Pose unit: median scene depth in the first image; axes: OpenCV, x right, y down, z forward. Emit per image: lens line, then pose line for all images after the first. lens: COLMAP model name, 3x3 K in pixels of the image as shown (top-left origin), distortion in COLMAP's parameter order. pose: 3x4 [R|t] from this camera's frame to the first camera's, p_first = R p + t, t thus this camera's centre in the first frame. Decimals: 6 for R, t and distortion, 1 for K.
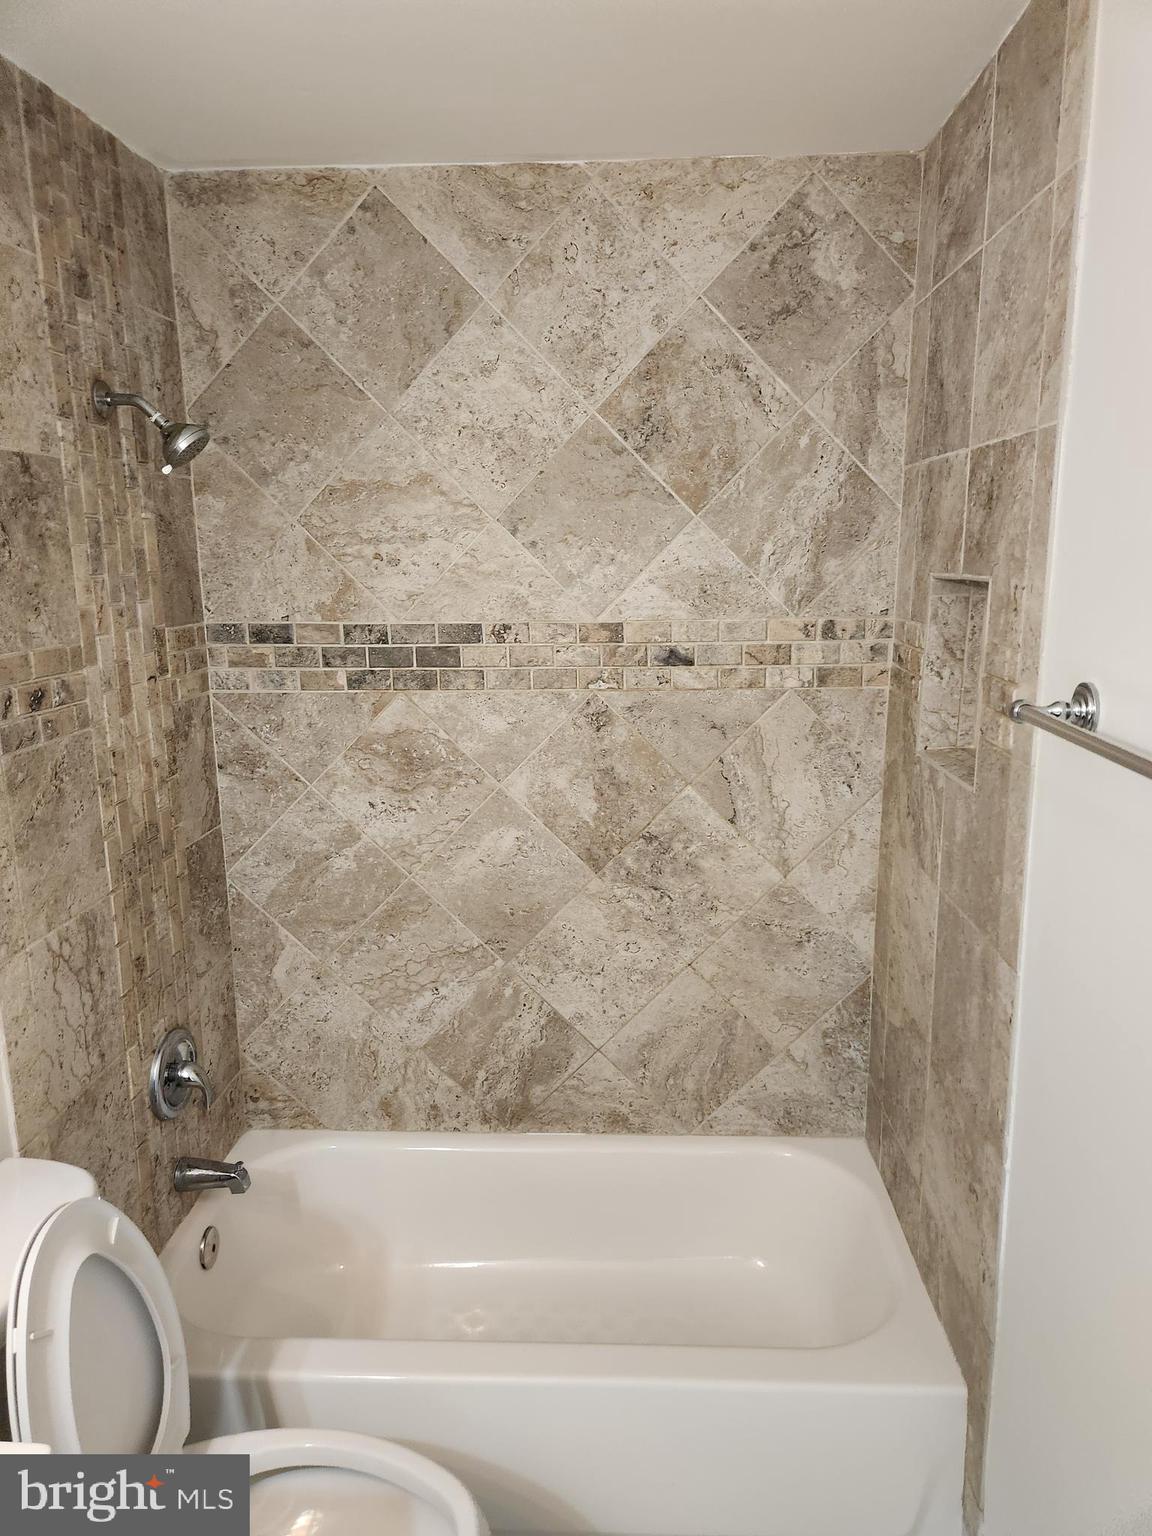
lens RADIAL K [[1031.3, 0, 600.0], [0, 1031.3, 762.9], [0, 0, 1]] dist [0.073371, -0.058745]
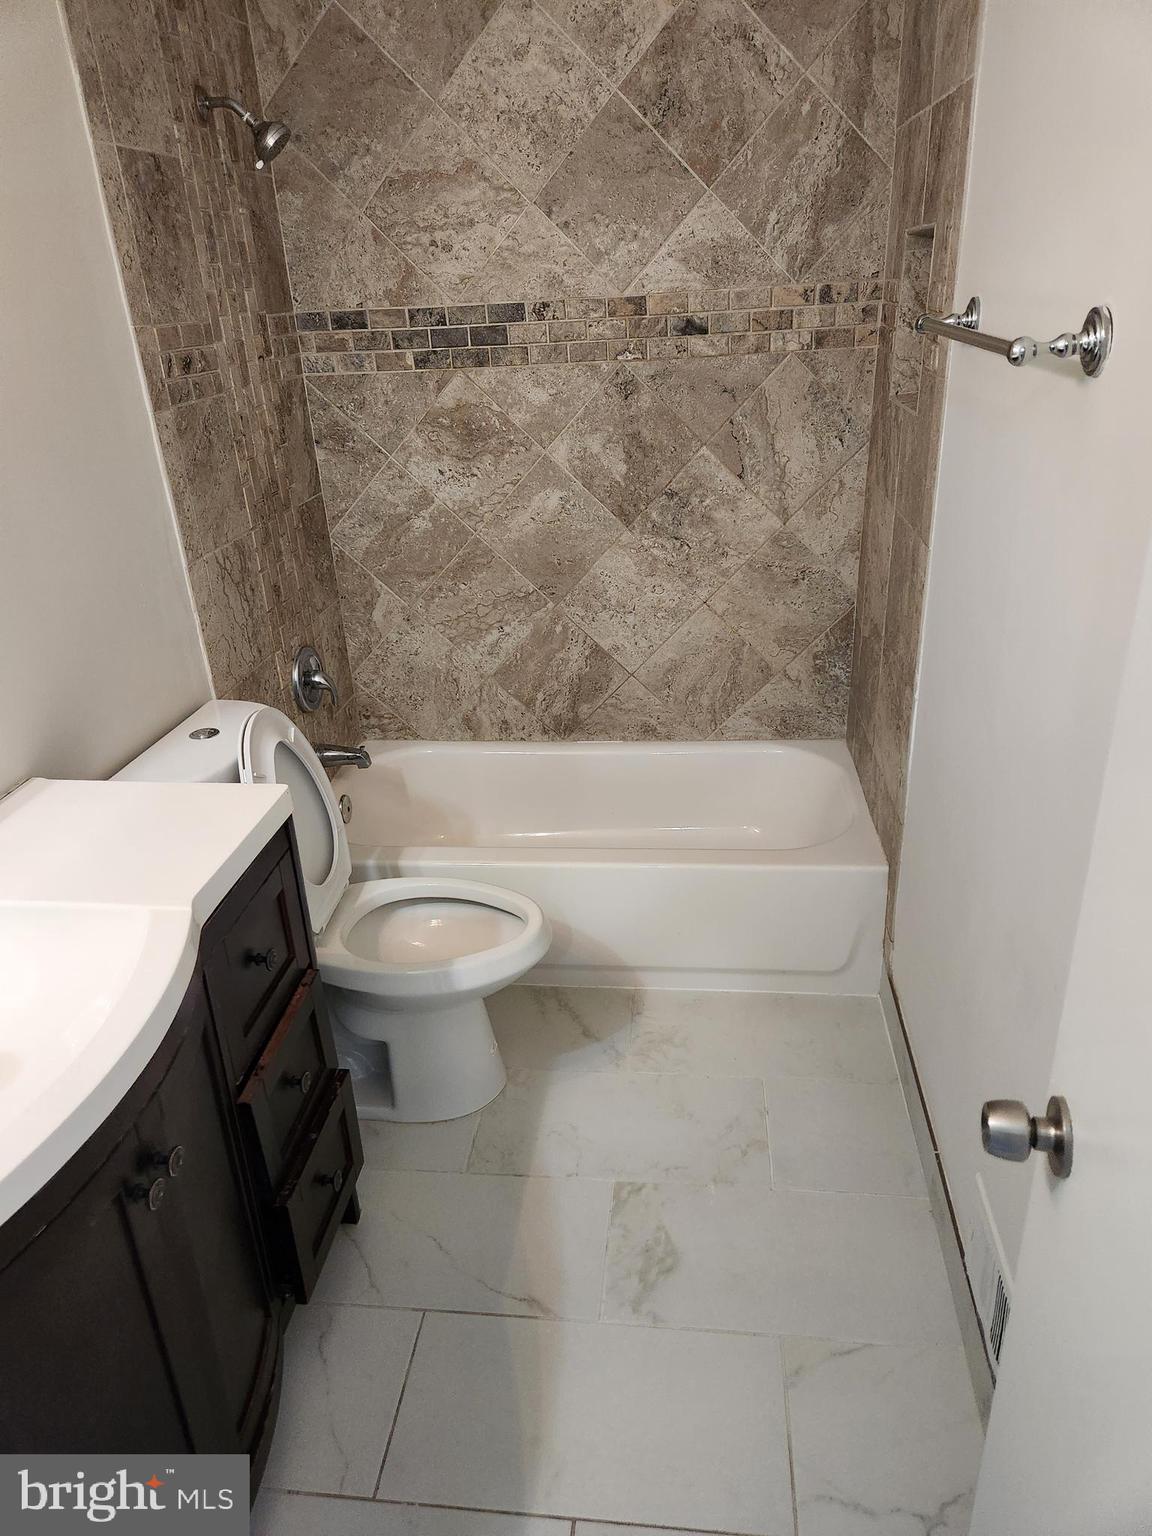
lens RADIAL K [[1031.3, 0, 582.6], [0, 1031.3, 763.0], [0, 0, 1]] dist [0.073371, -0.058745]
pose [[0.996569, -0.006603, -0.082501, 0.045787], [0.025694, 0.972242, 0.232561, 0.099882], [0.078675, -0.233883, 0.969076, -0.262935]]
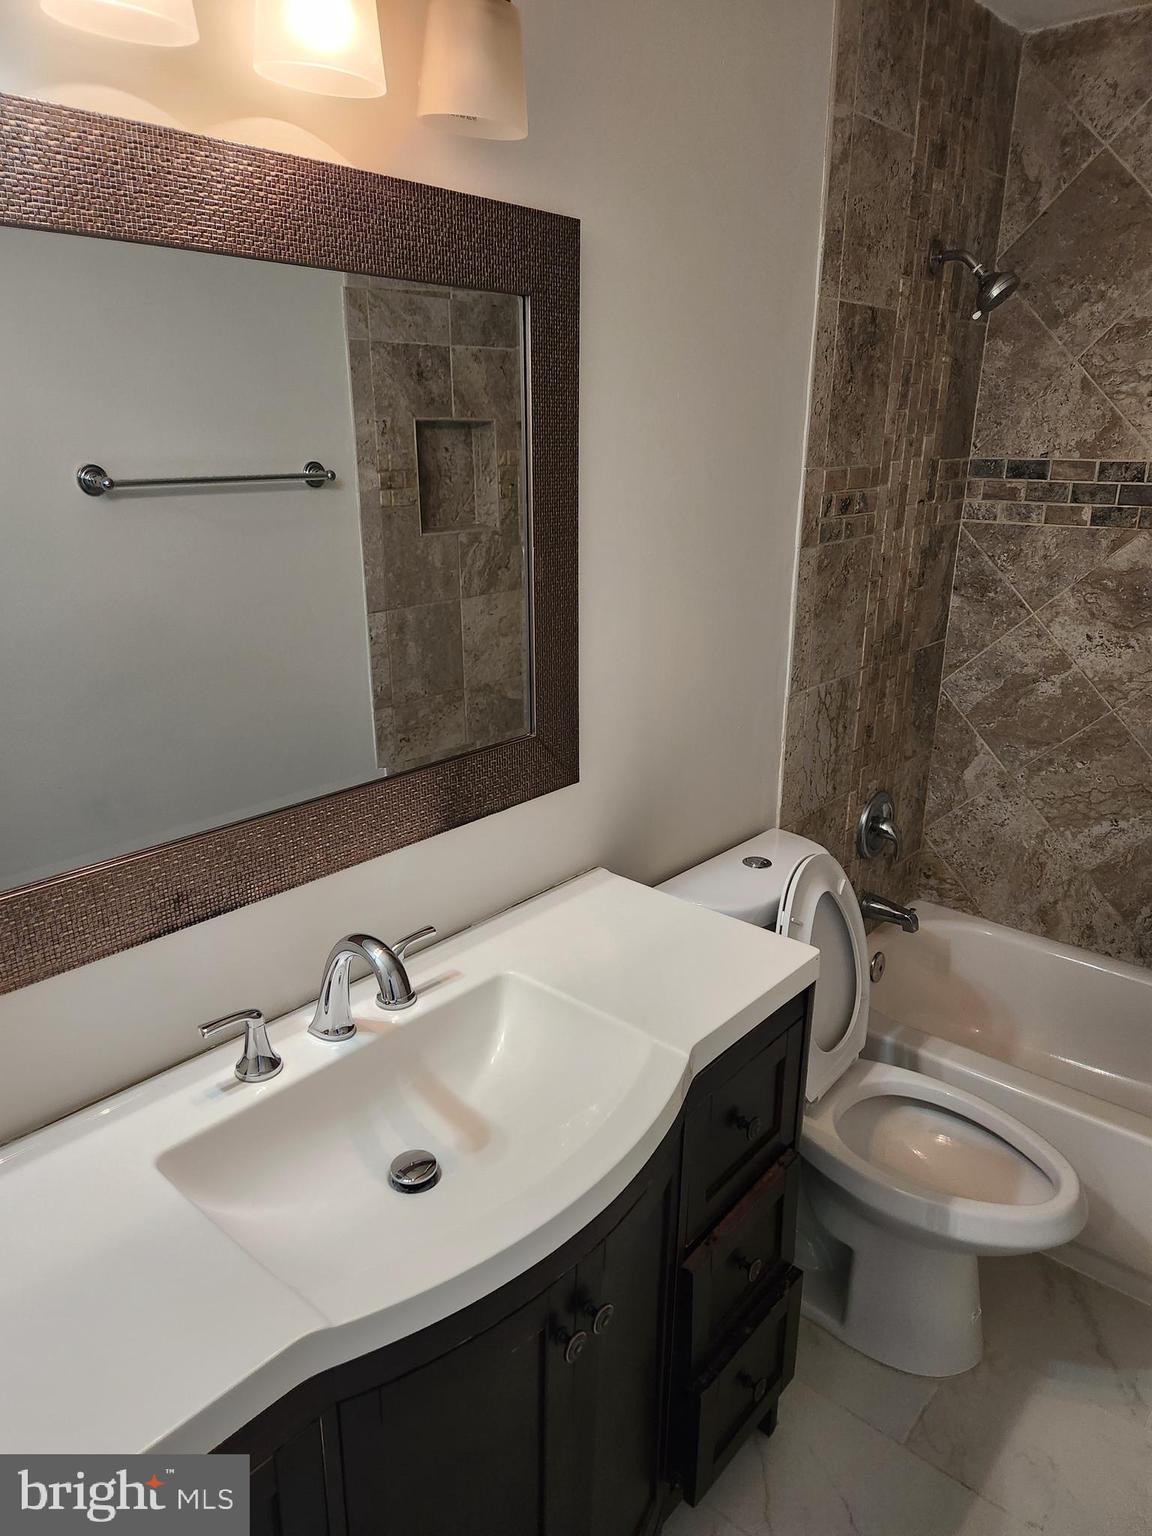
lens RADIAL K [[1031.3, 0, 576.2], [0, 1031.3, 781.0], [0, 0, 1]] dist [0.073371, -0.058745]
pose [[0.786495, 0.210065, -0.580774, 0.024068], [-0.132866, 0.975909, 0.173055, 0.073256], [0.603135, -0.058942, 0.795458, -0.205737]]
